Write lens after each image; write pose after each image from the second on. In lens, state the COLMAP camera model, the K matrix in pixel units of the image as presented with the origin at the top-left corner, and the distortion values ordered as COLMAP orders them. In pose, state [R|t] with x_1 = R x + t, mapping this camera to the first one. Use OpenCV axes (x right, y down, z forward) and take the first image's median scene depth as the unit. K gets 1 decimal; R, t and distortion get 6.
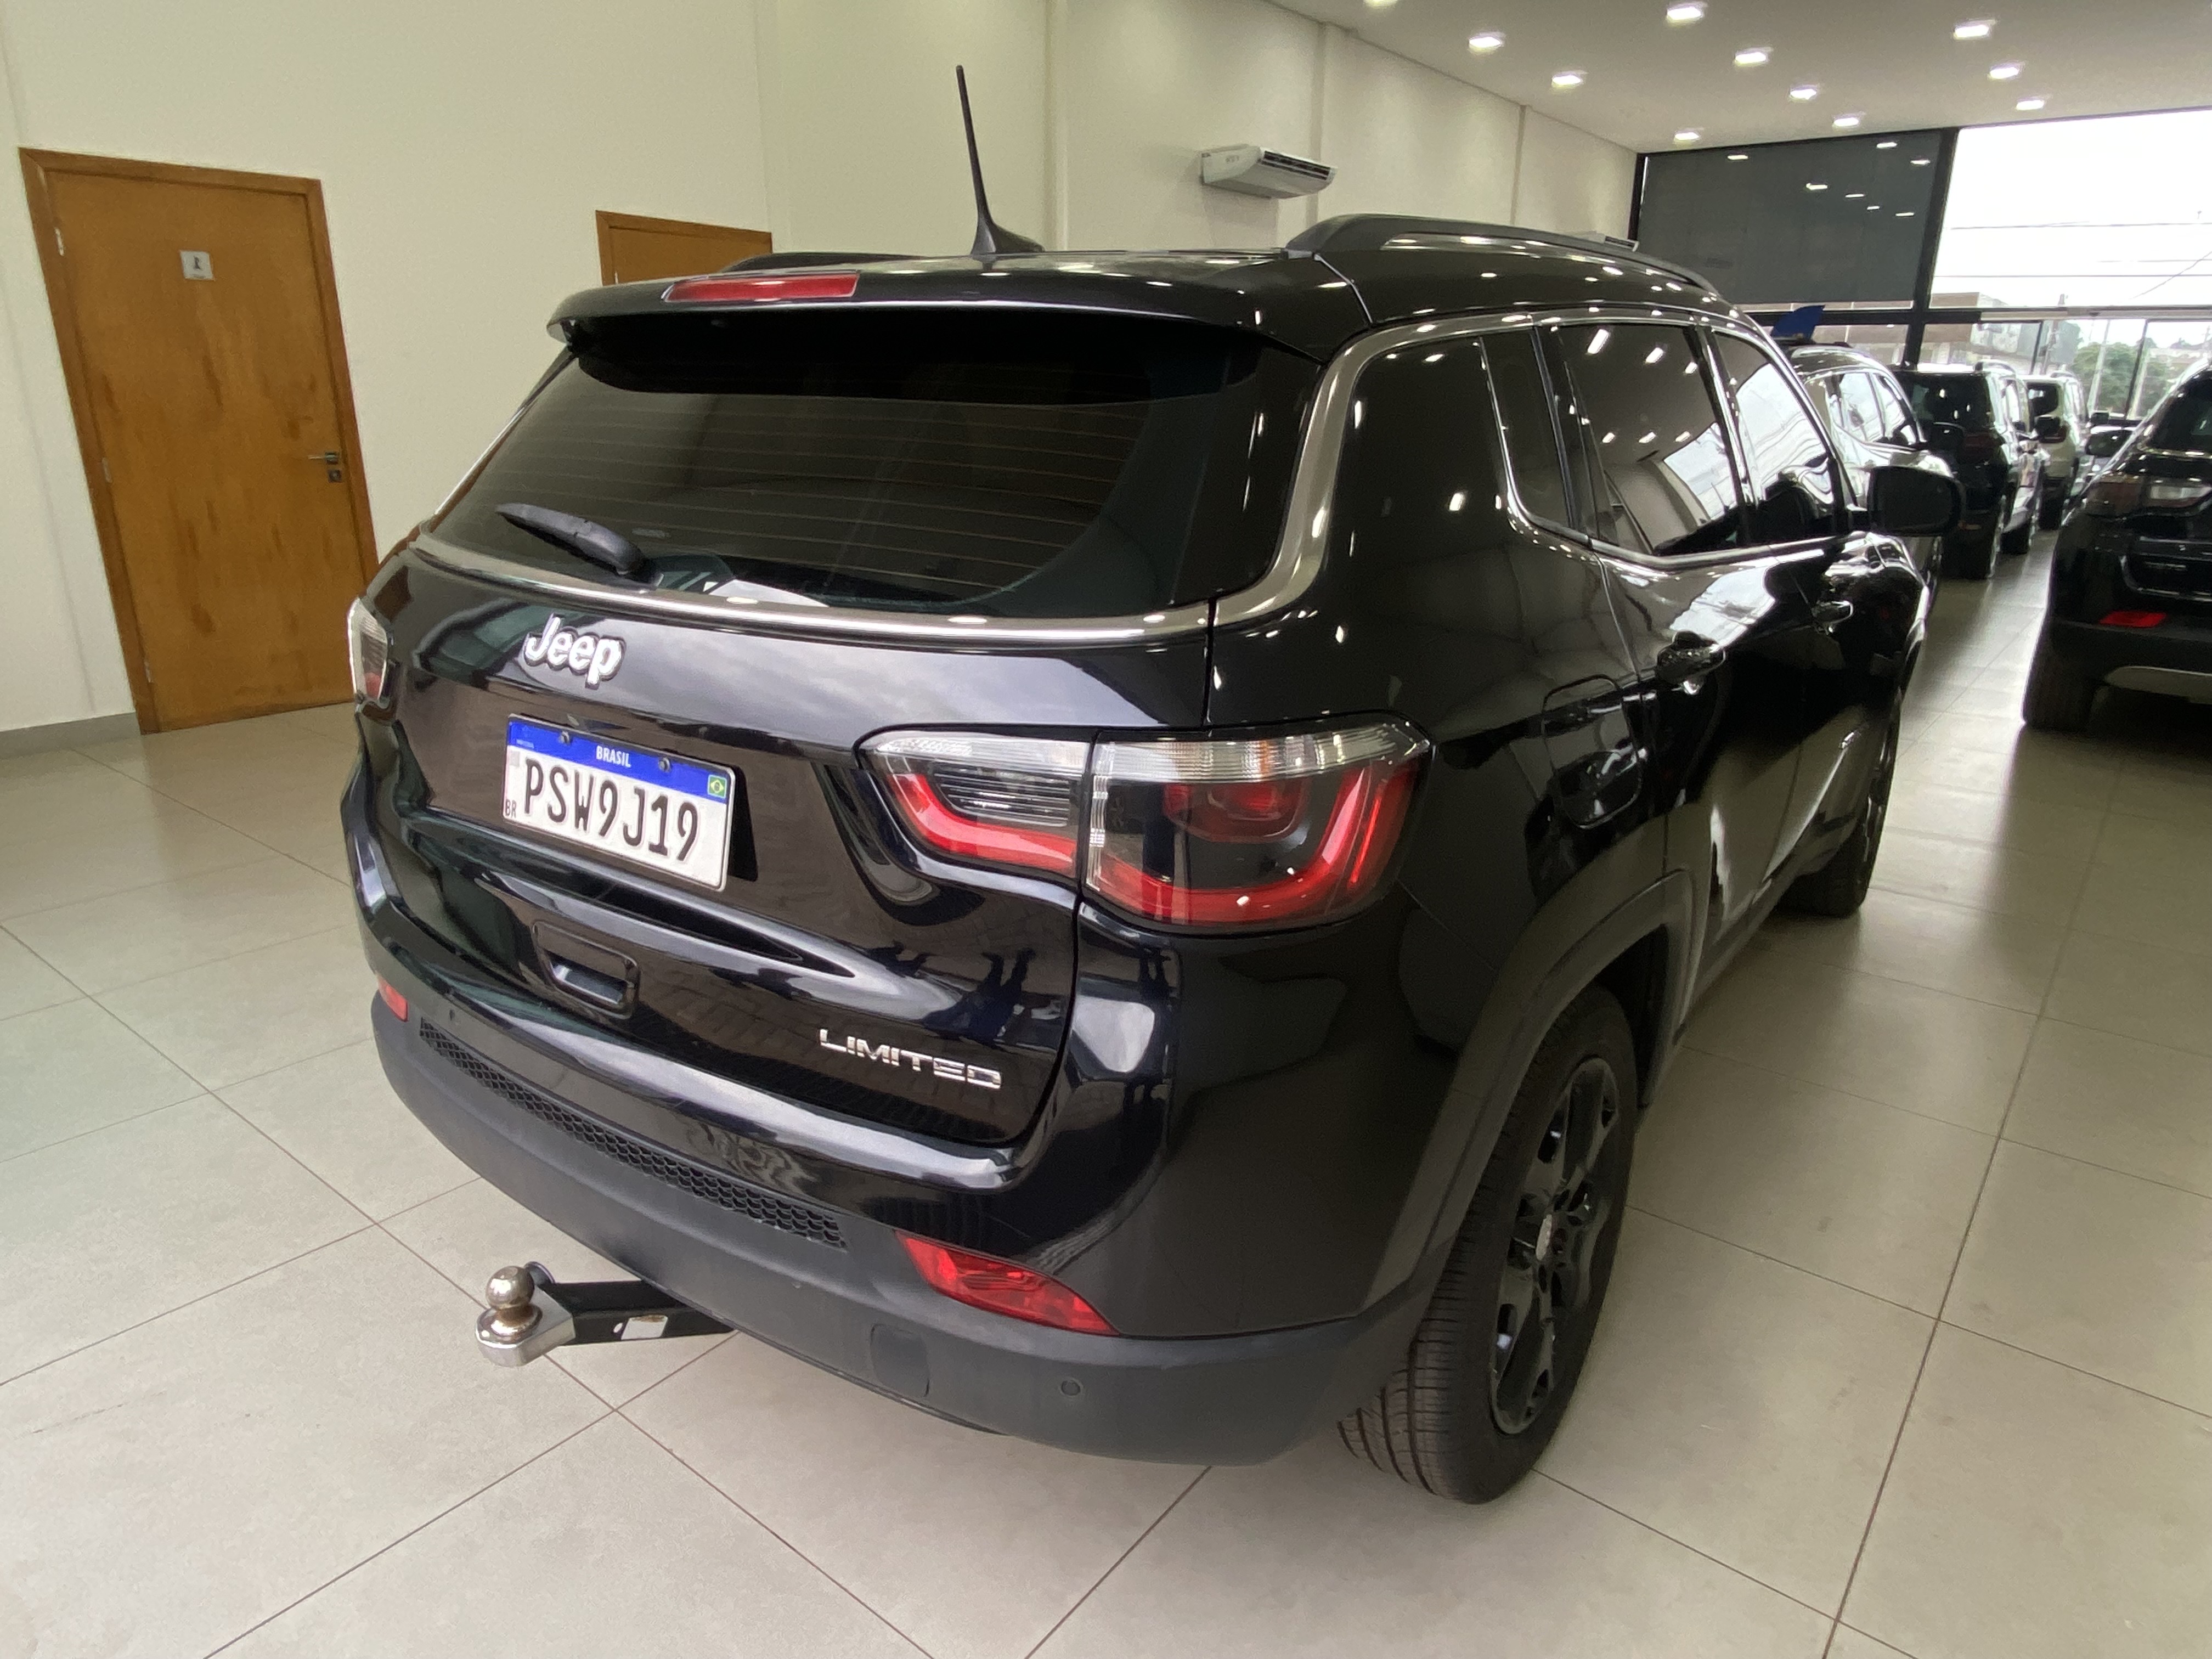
lens RADIAL K [[1424.2, 0, 1122.8], [0, 1424.2, 845.1], [0, 0, 1]] dist [0.022368, -0.010041]
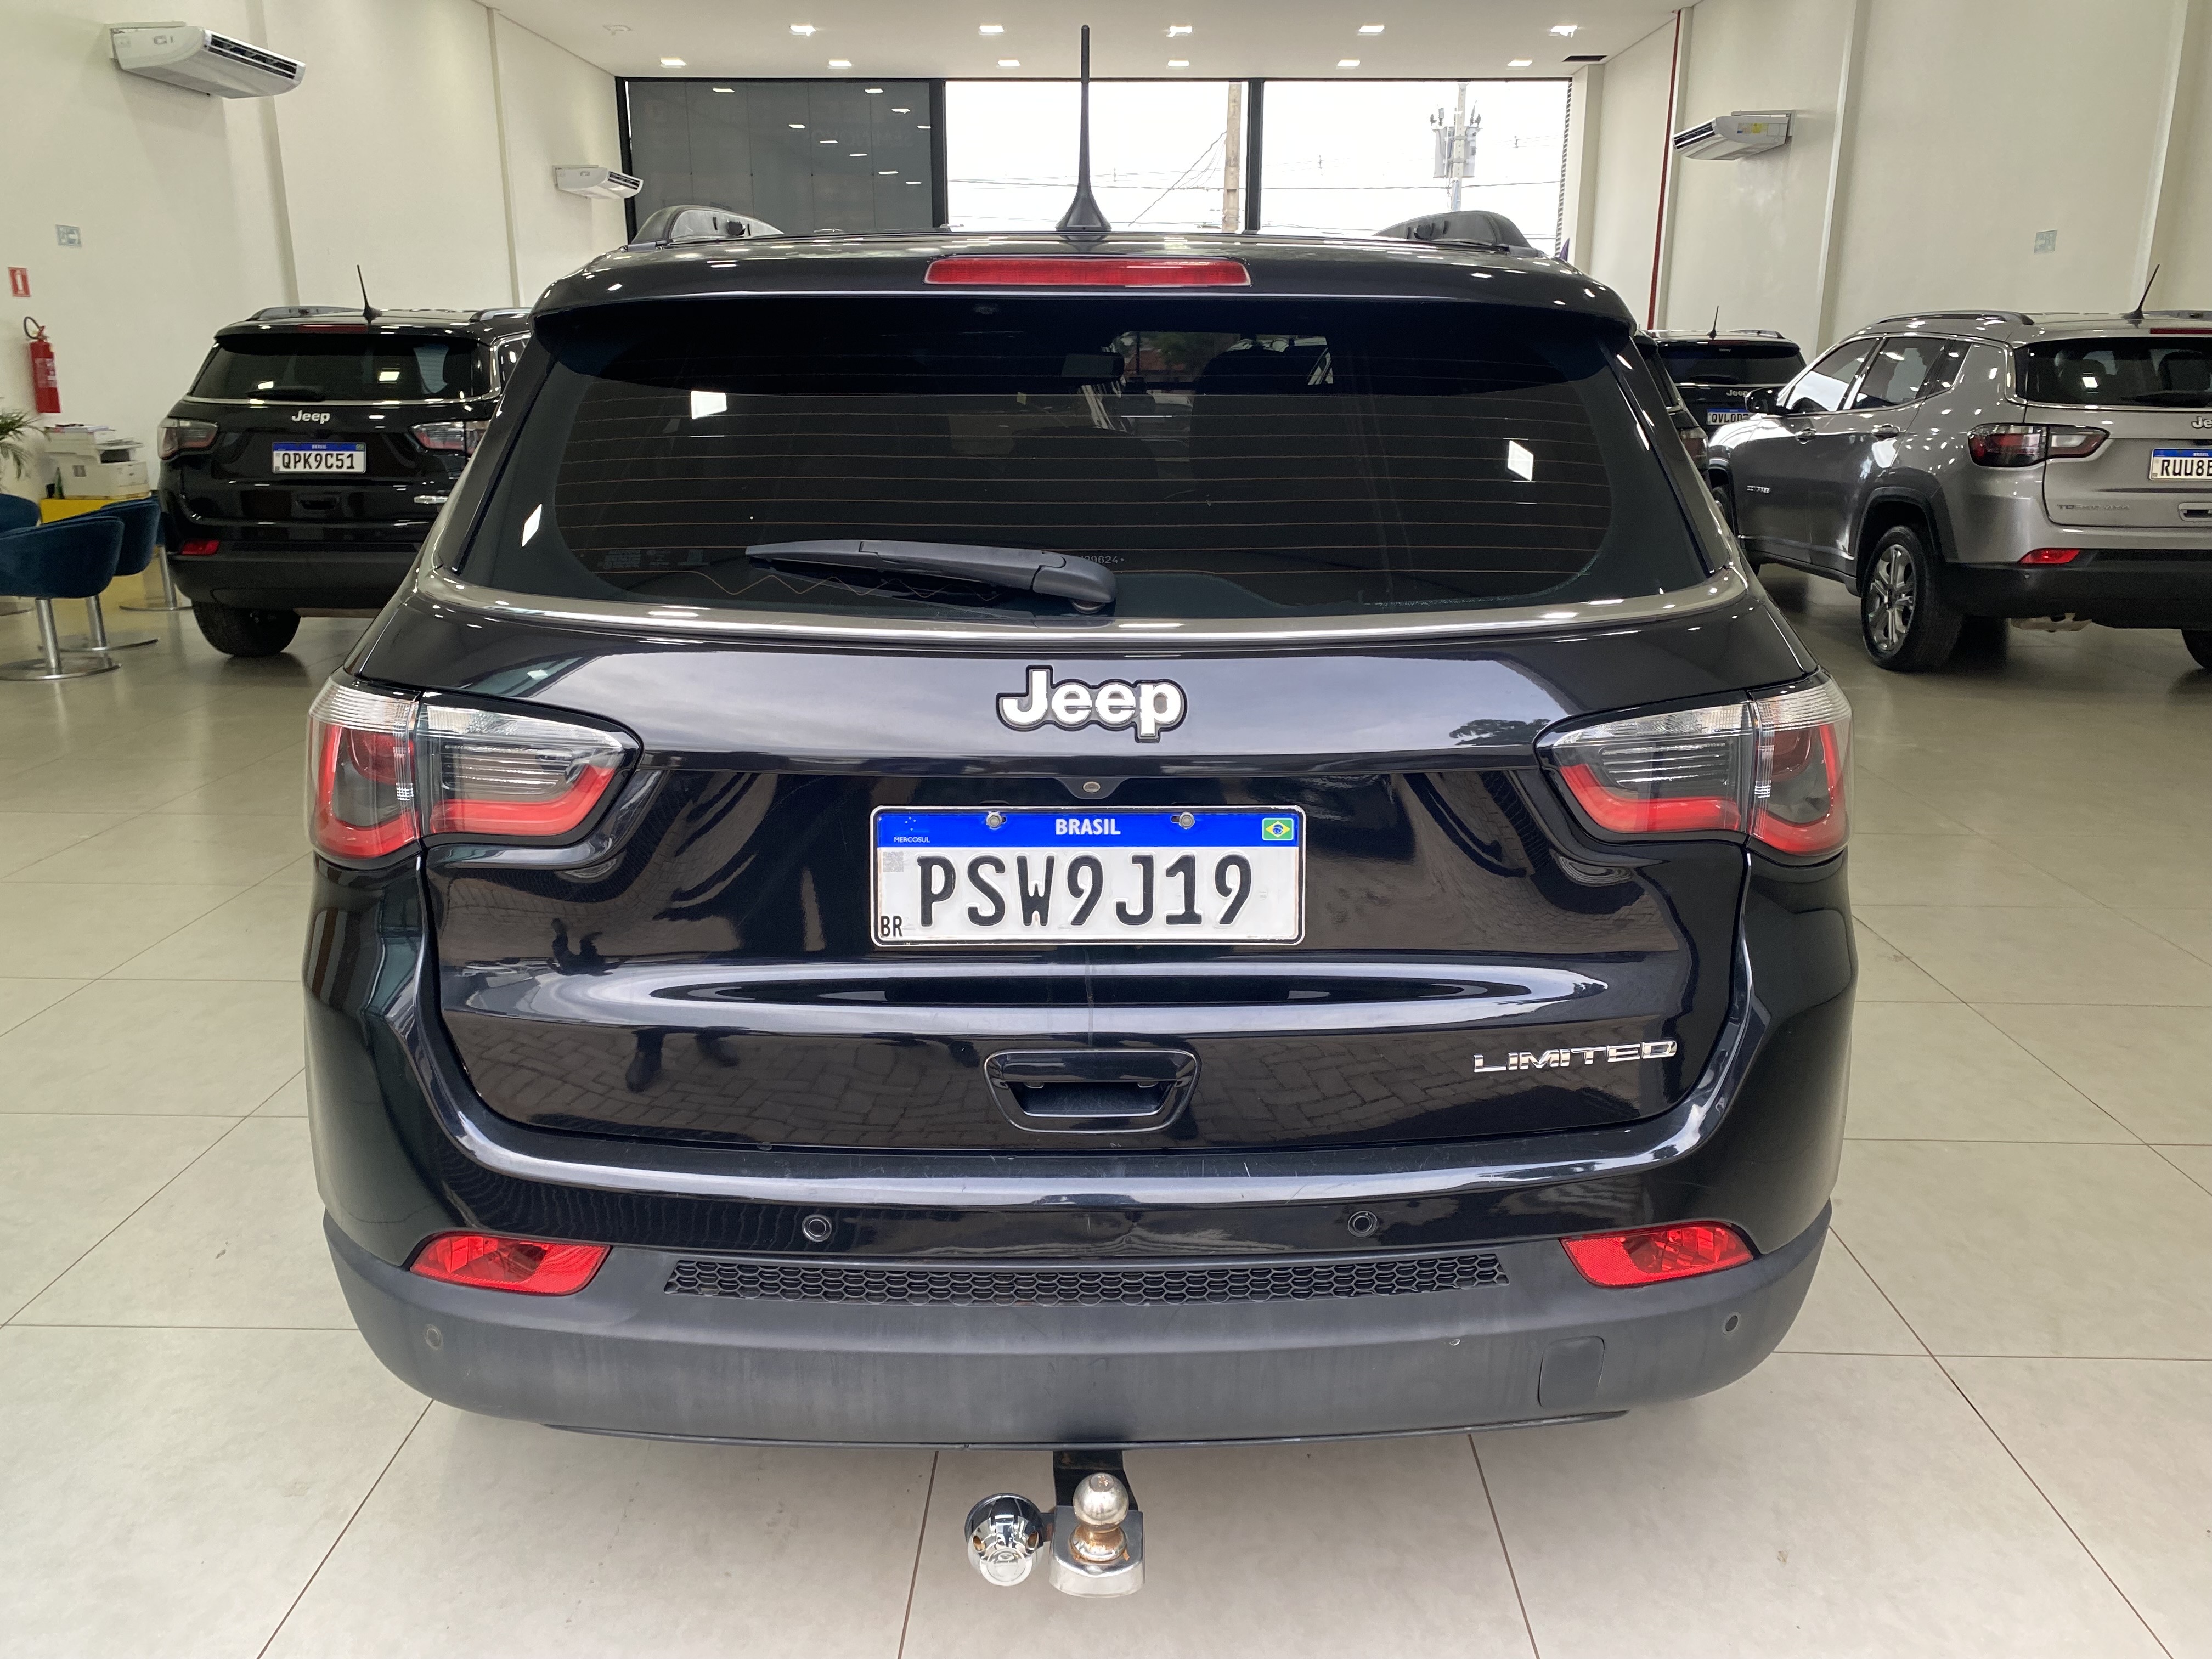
lens RADIAL K [[1706.0, 0, 1083.5], [0, 1706.0, 832.1], [0, 0, 1]] dist [0.044262, -0.028976]
pose [[0.795608, -0.177639, 0.579182, -0.924625], [0.194464, 0.980336, 0.033546, -0.091582], [-0.573752, 0.085940, 0.814508, 0.190530]]
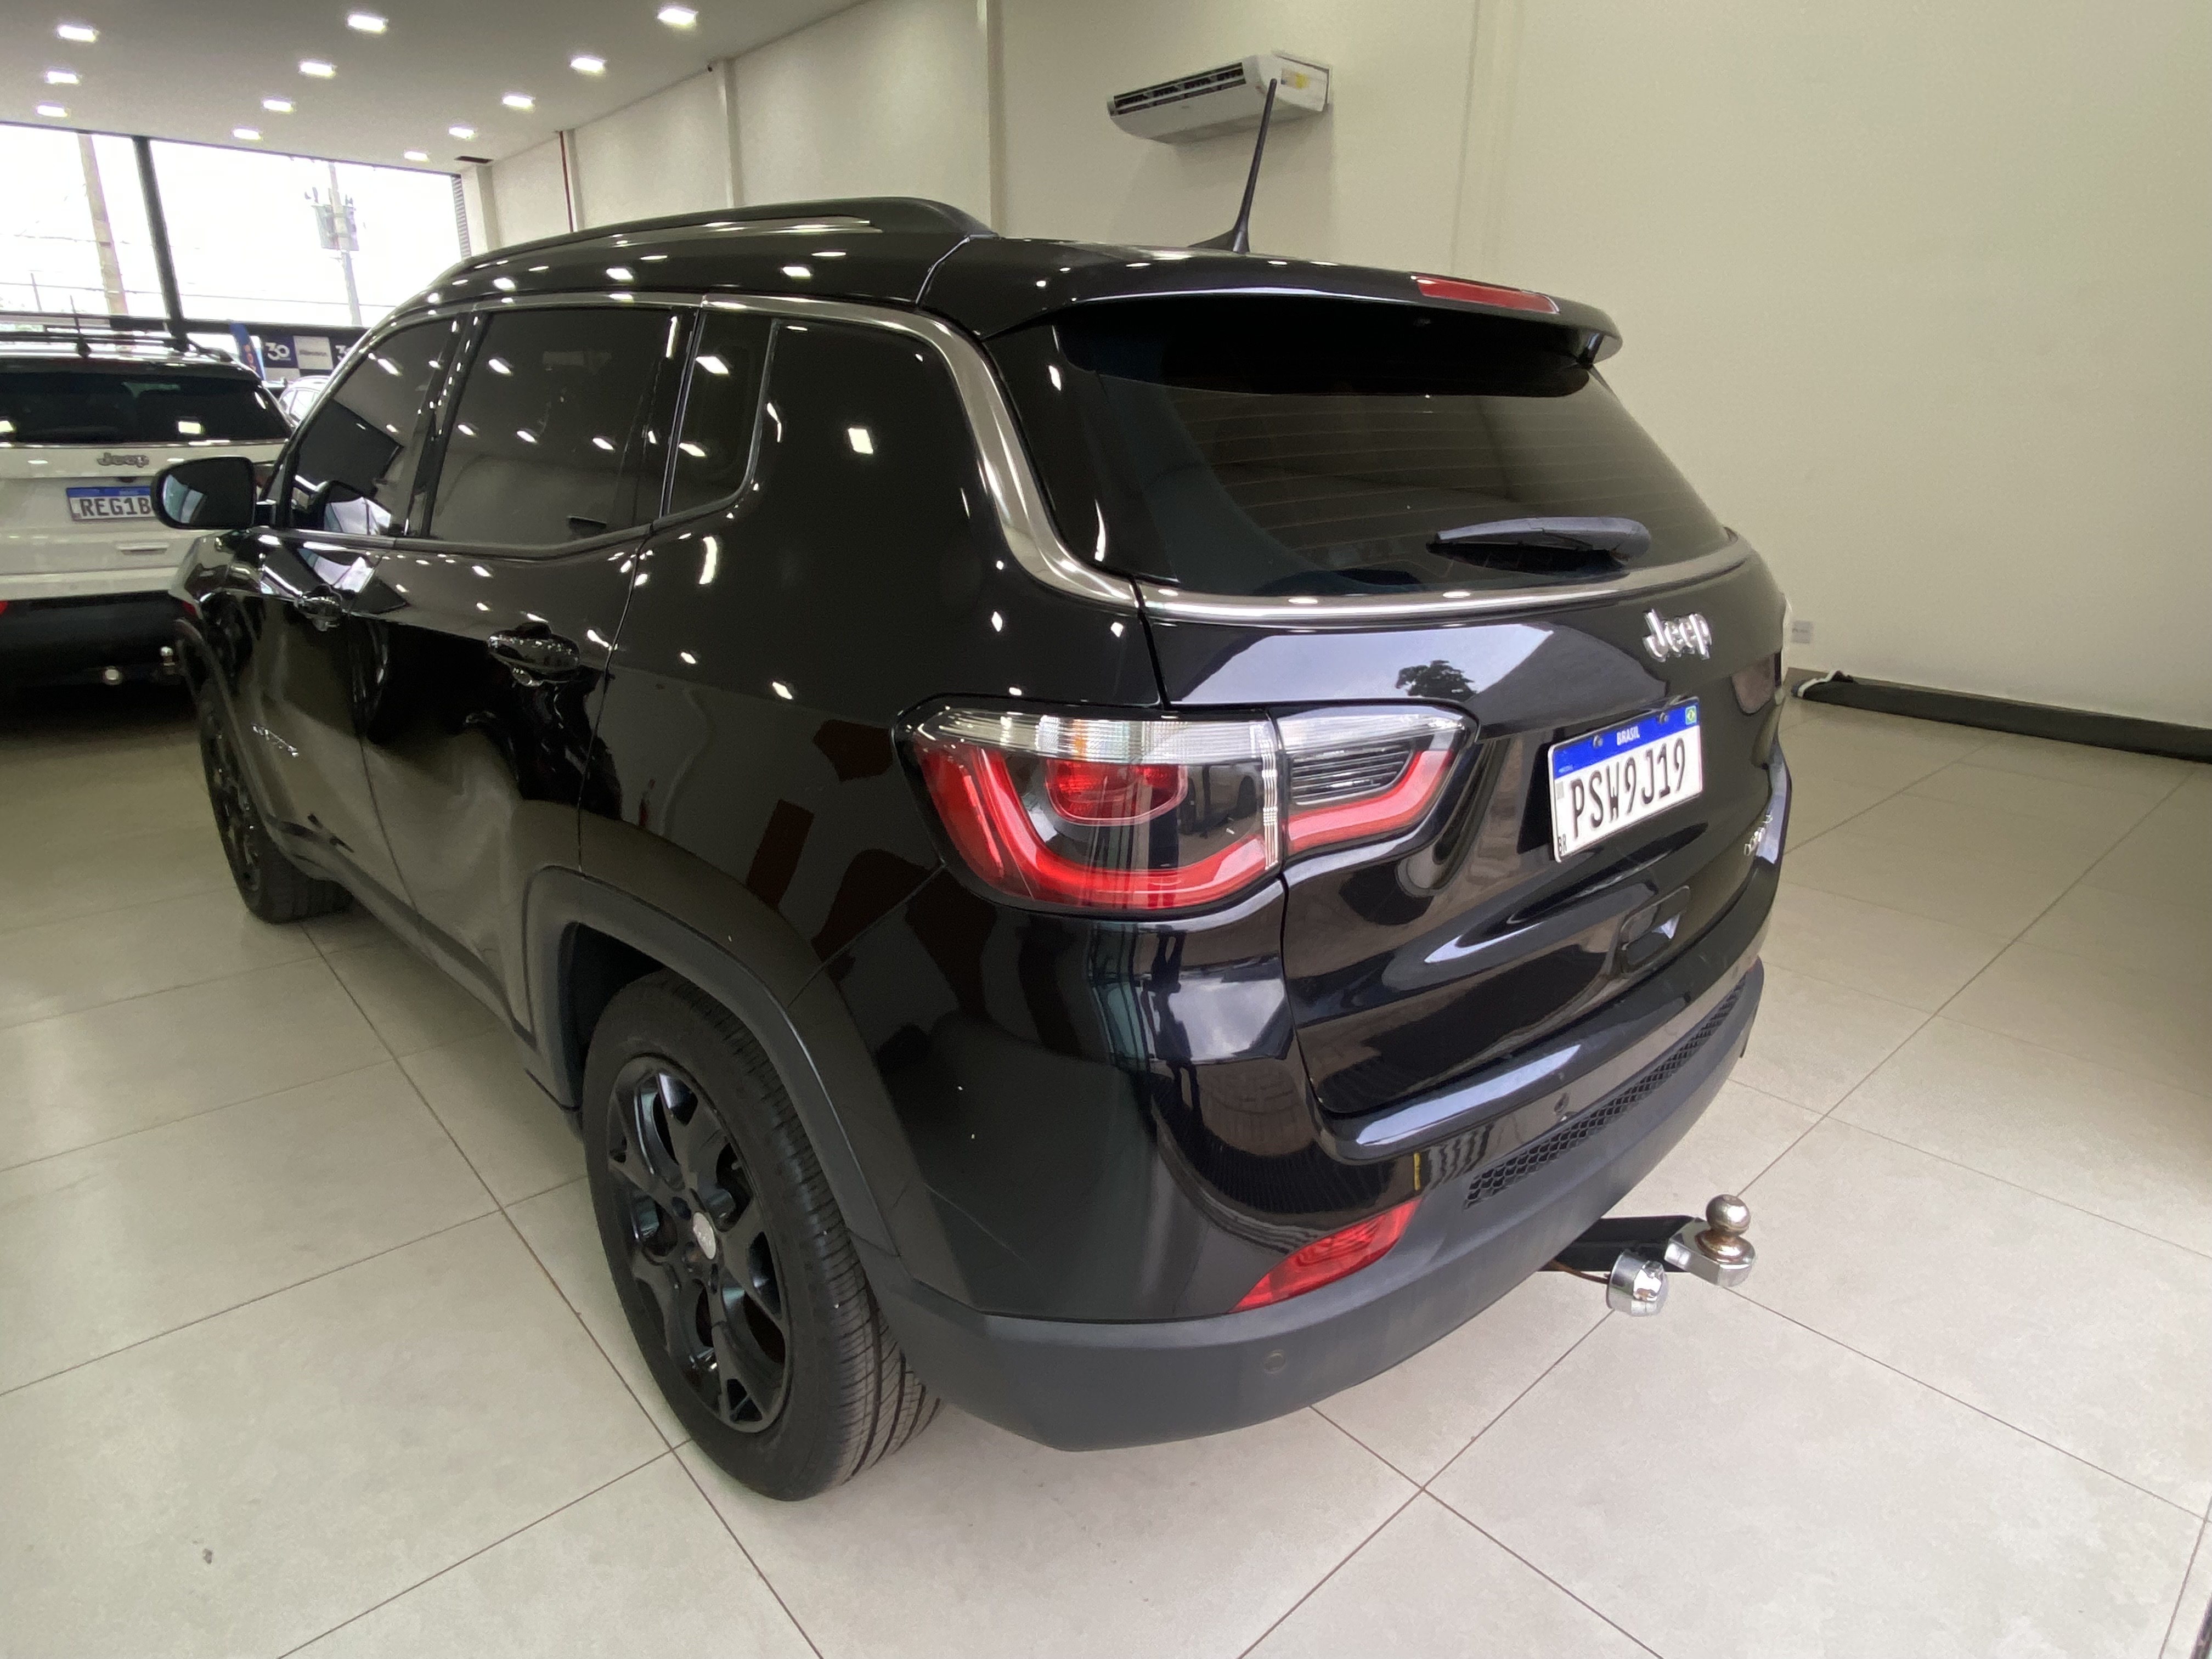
lens RADIAL K [[1289.4, 0, 1114.6], [0, 1289.4, 830.3], [0, 0, 1]] dist [0.002242, -0.001432]
pose [[0.168600, -0.317406, 0.933182, -1.331734], [0.293891, 0.919861, 0.259777, -0.356674], [-0.940852, 0.230455, 0.248371, 1.126737]]
